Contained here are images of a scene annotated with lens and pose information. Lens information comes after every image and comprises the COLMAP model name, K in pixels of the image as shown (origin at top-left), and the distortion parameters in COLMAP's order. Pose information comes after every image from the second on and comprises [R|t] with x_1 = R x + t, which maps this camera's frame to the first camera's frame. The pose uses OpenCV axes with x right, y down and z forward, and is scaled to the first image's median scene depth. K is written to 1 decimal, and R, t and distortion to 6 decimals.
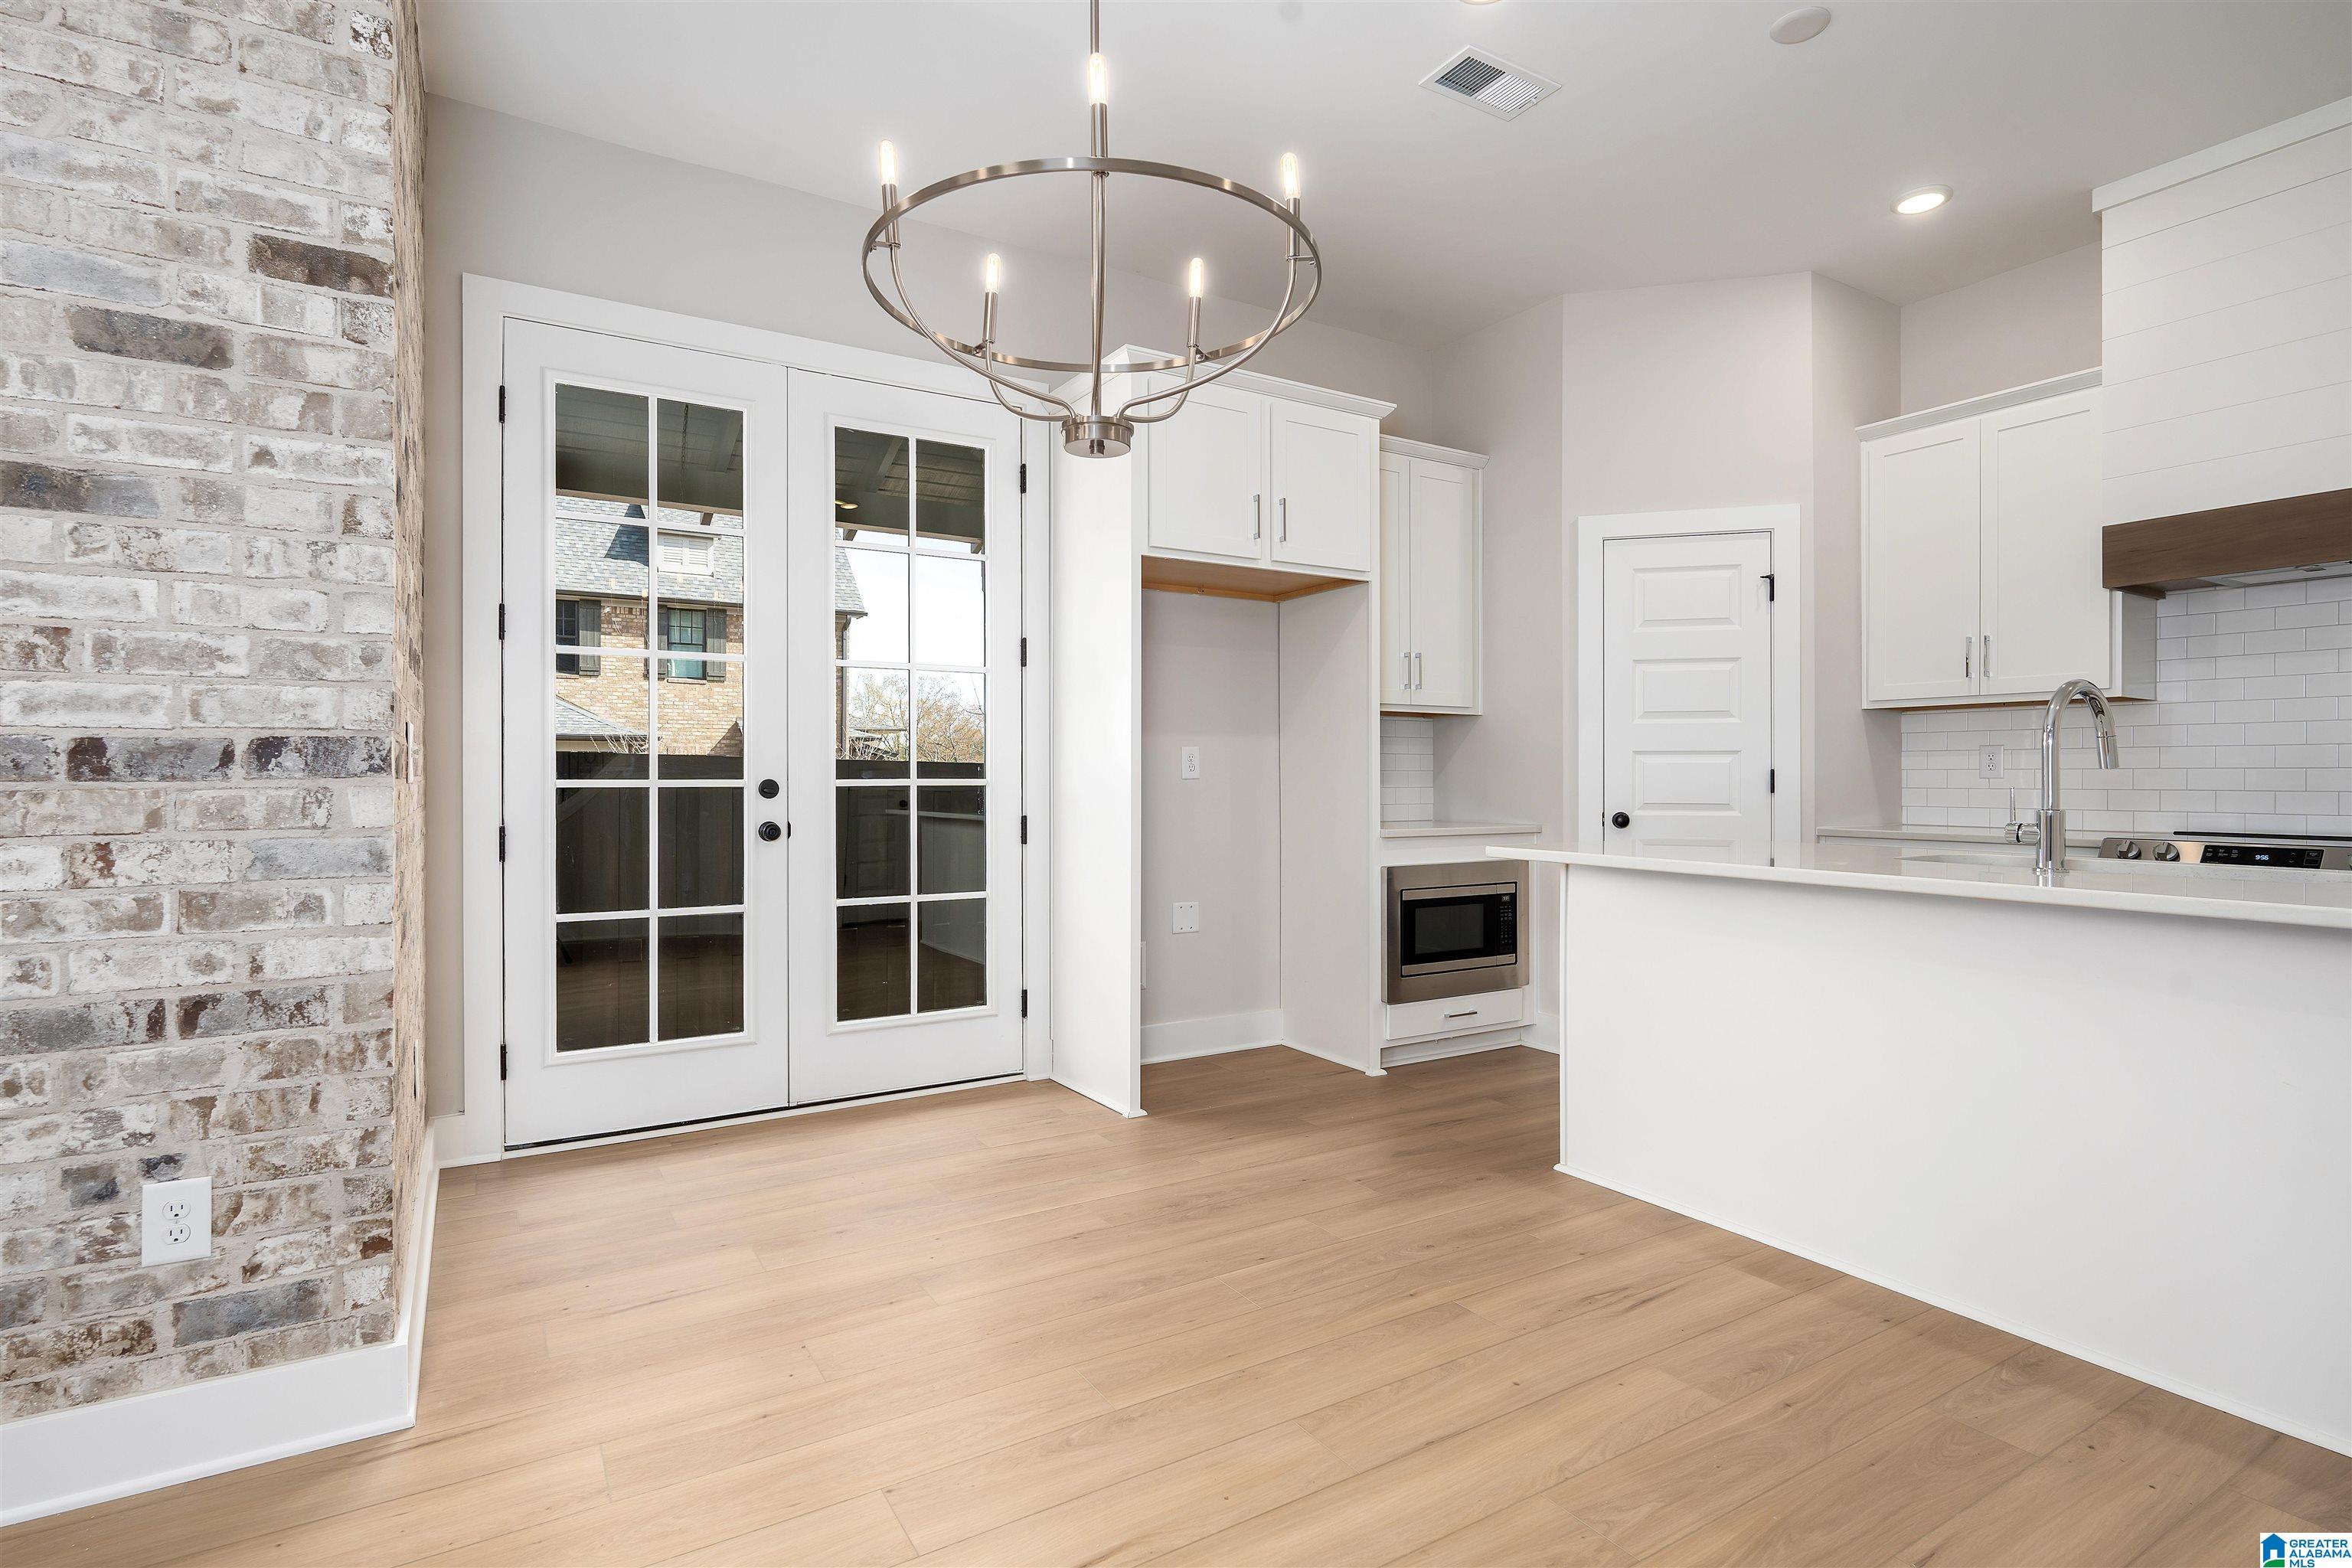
lens RADIAL K [[1148.7, 0, 1166.5], [0, 1148.7, 777.9], [0, 0, 1]] dist [-0.001823, 0.000605]
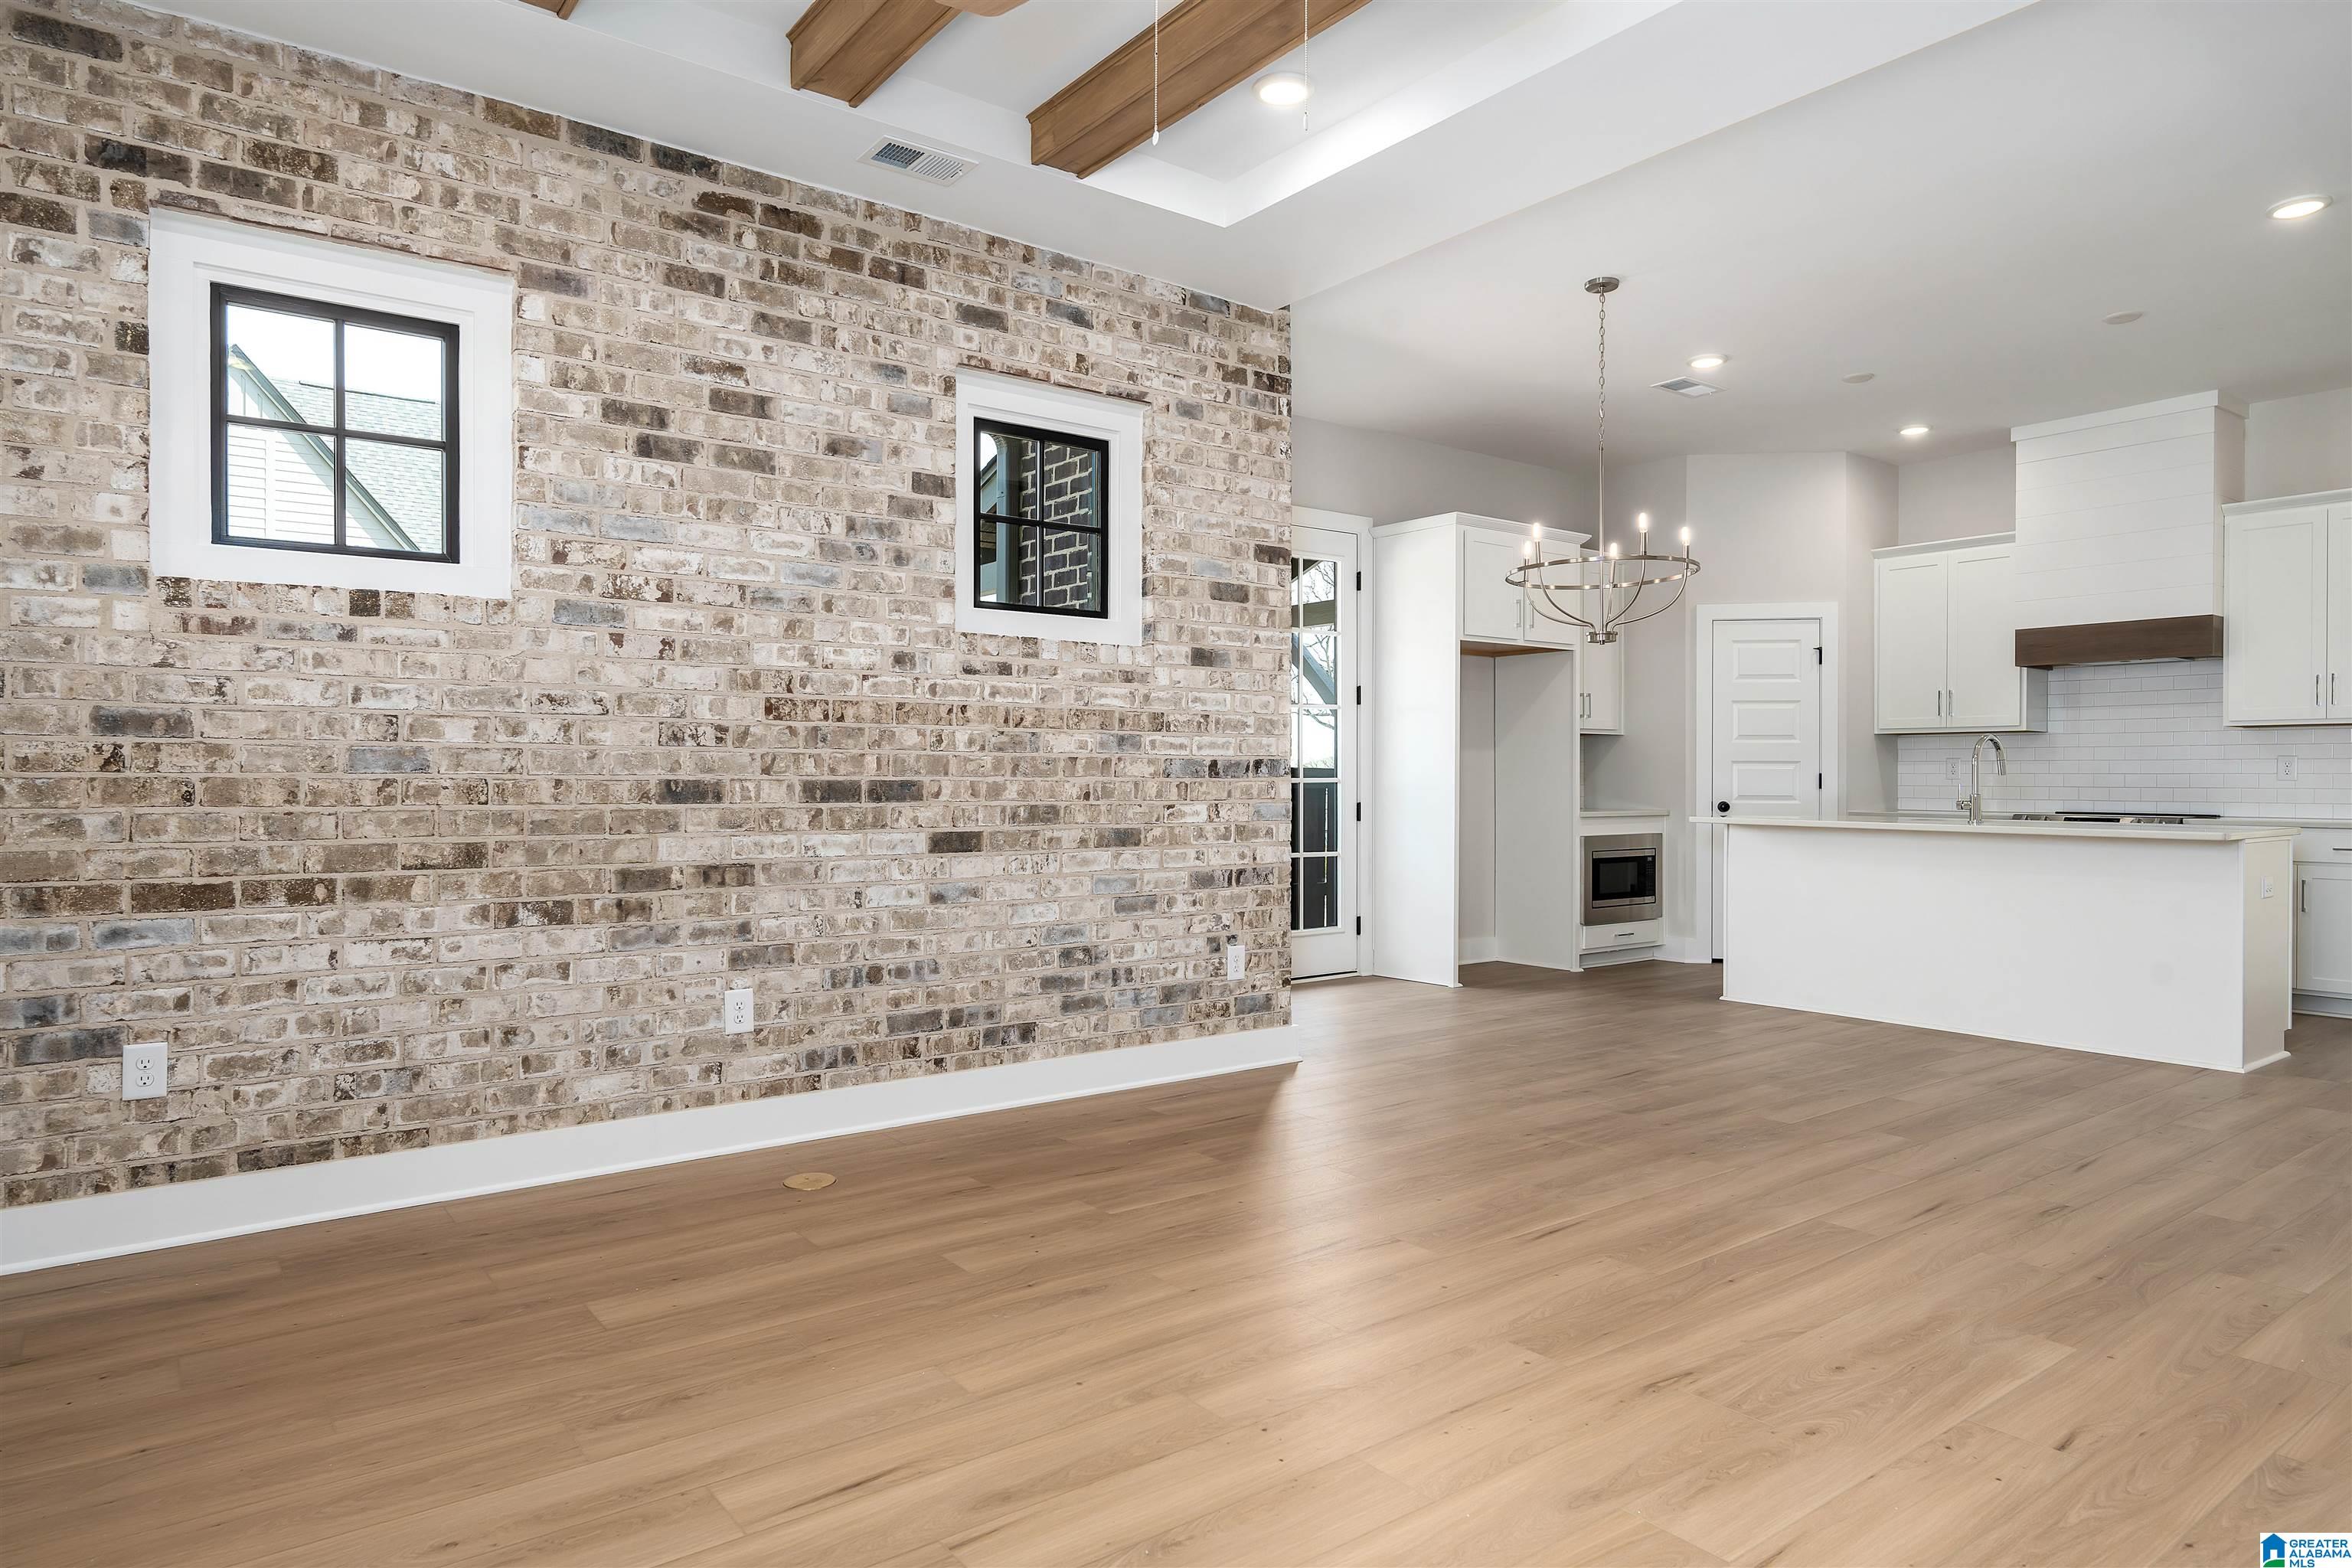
lens RADIAL K [[1385.1, 0, 1165.0], [0, 1385.1, 785.1], [0, 0, 1]] dist [-0.005665, 0.000062]
pose [[0.994842, 0.002997, 0.101387, -0.662728], [-0.003518, 0.999982, 0.004953, 0.001845], [-0.101371, -0.005285, 0.994835, -0.938791]]
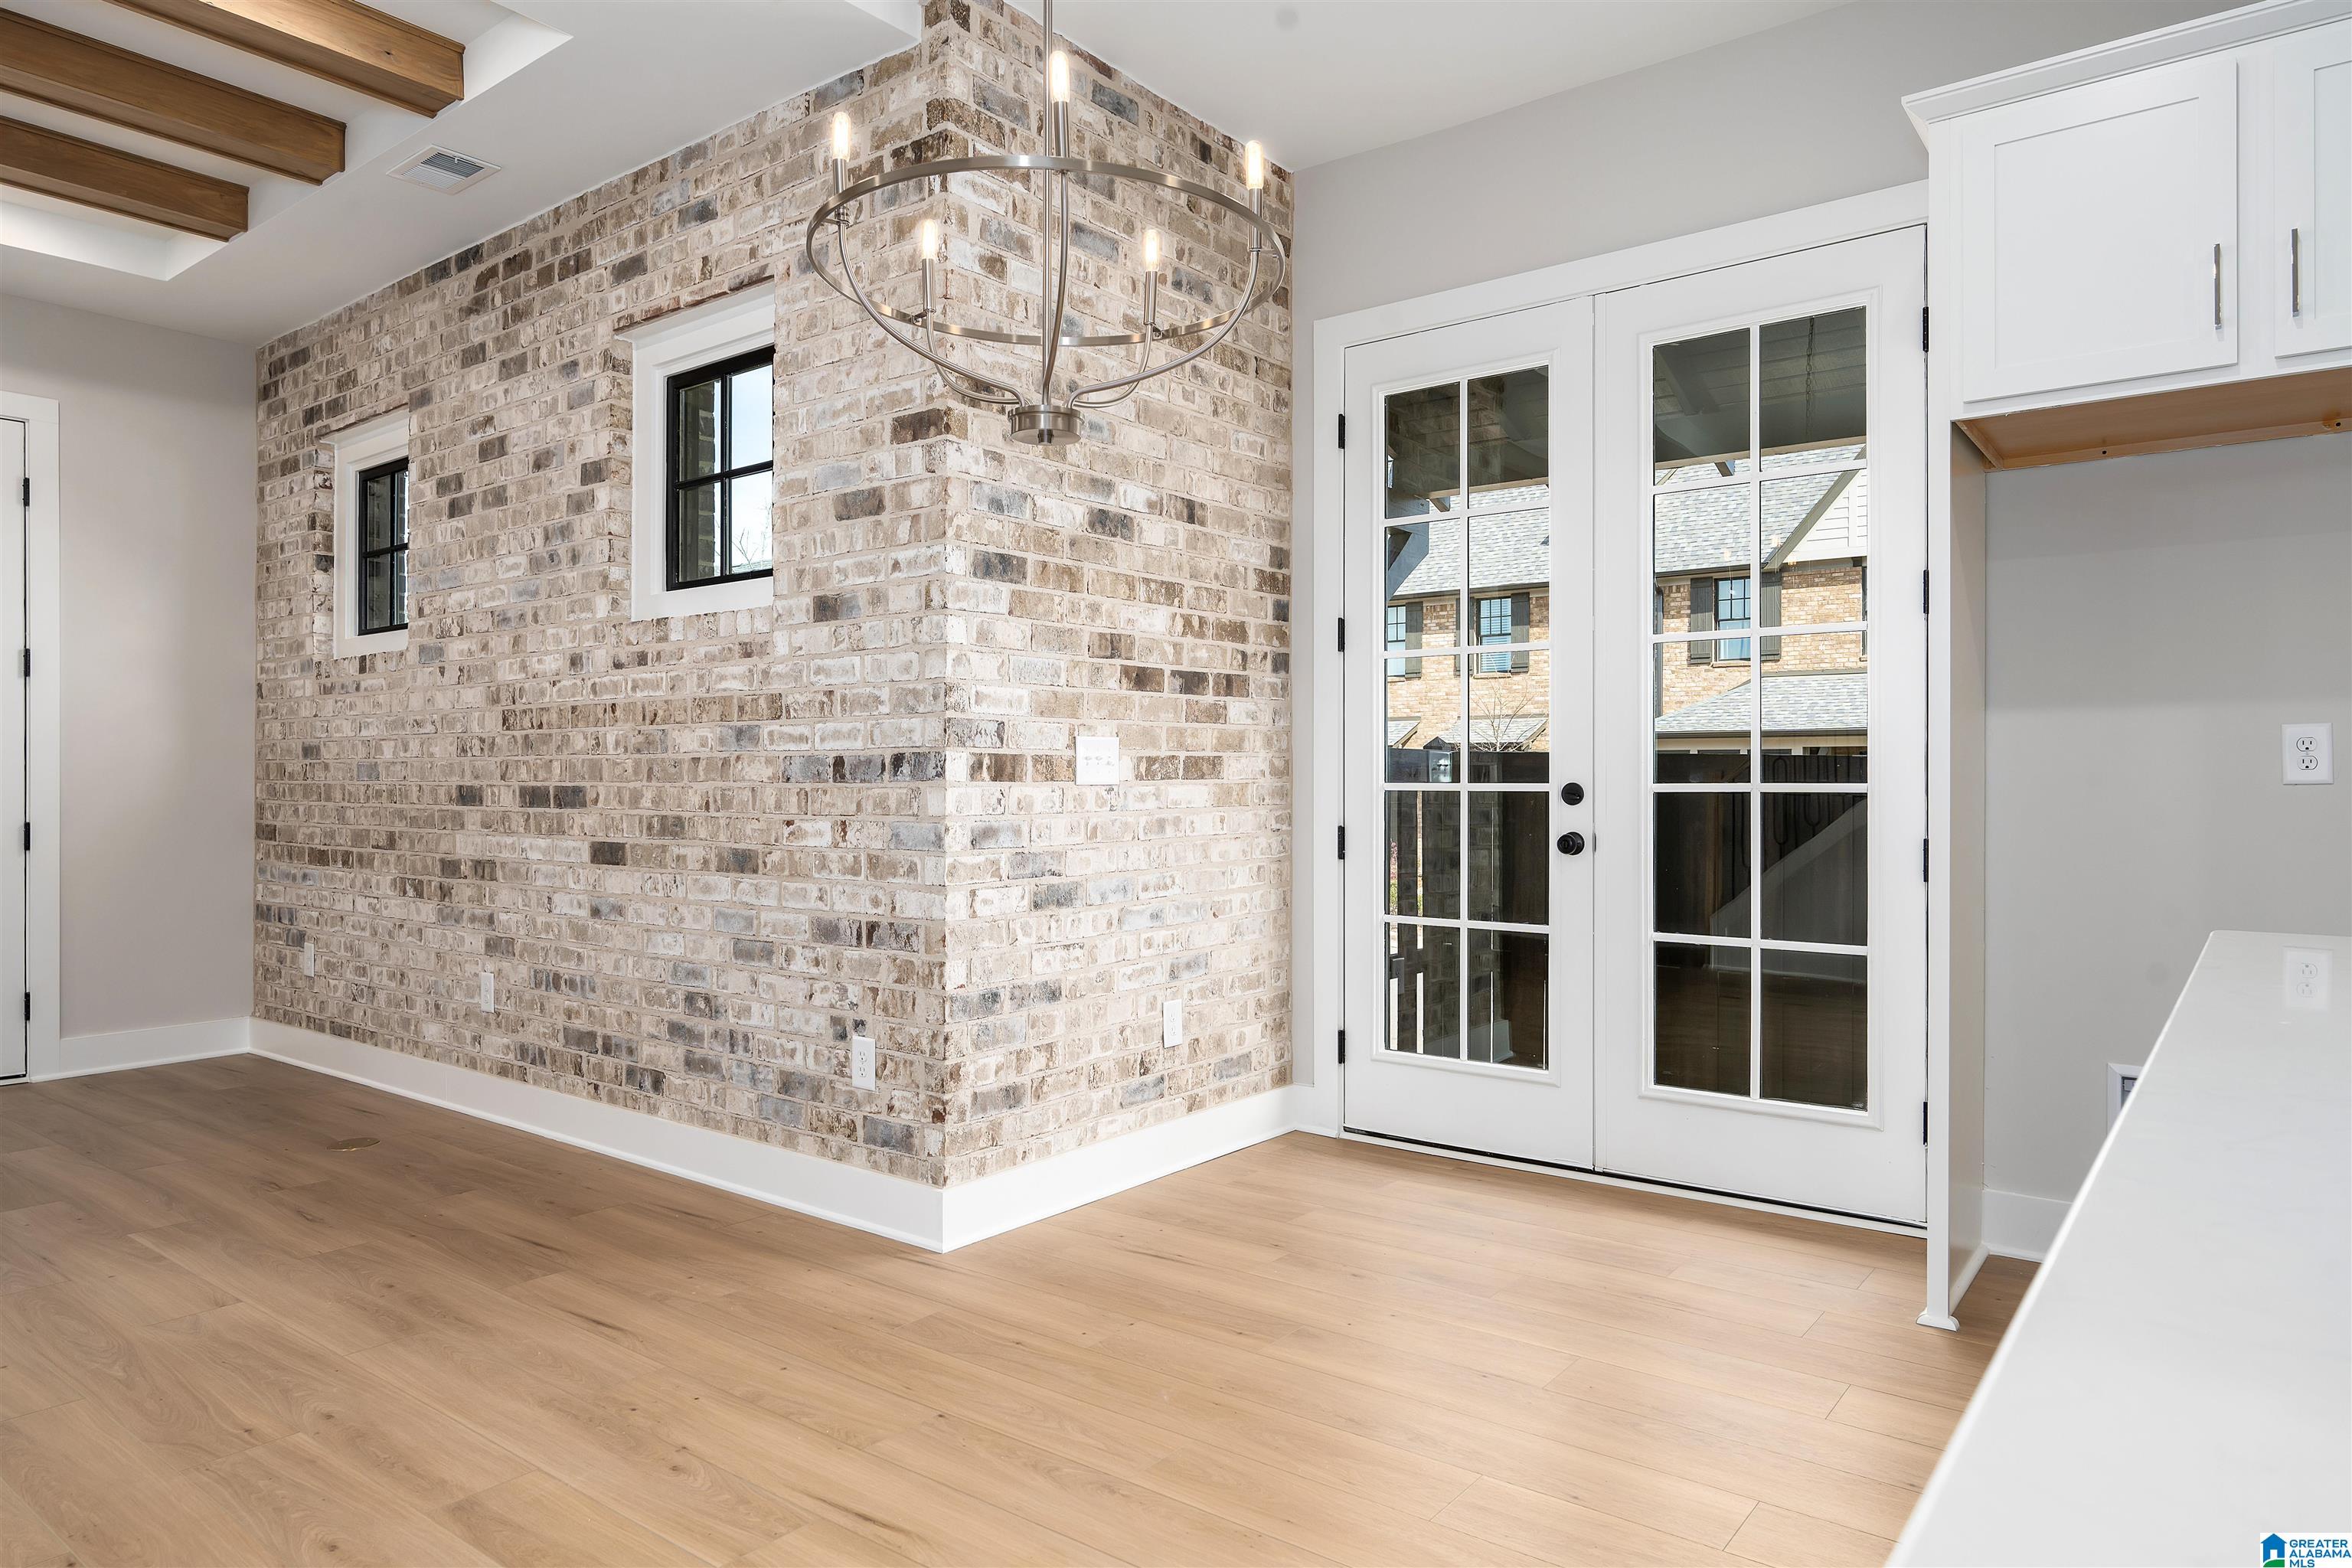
lens RADIAL K [[1428.2, 0, 1179.6], [0, 1428.2, 780.0], [0, 0, 1]] dist [0.000003, -0.002497]
pose [[0.364271, -0.000332, -0.931293, 0.567898], [-0.000411, 1.000000, -0.000517, -0.000123], [0.931293, 0.000571, 0.364271, 0.351353]]
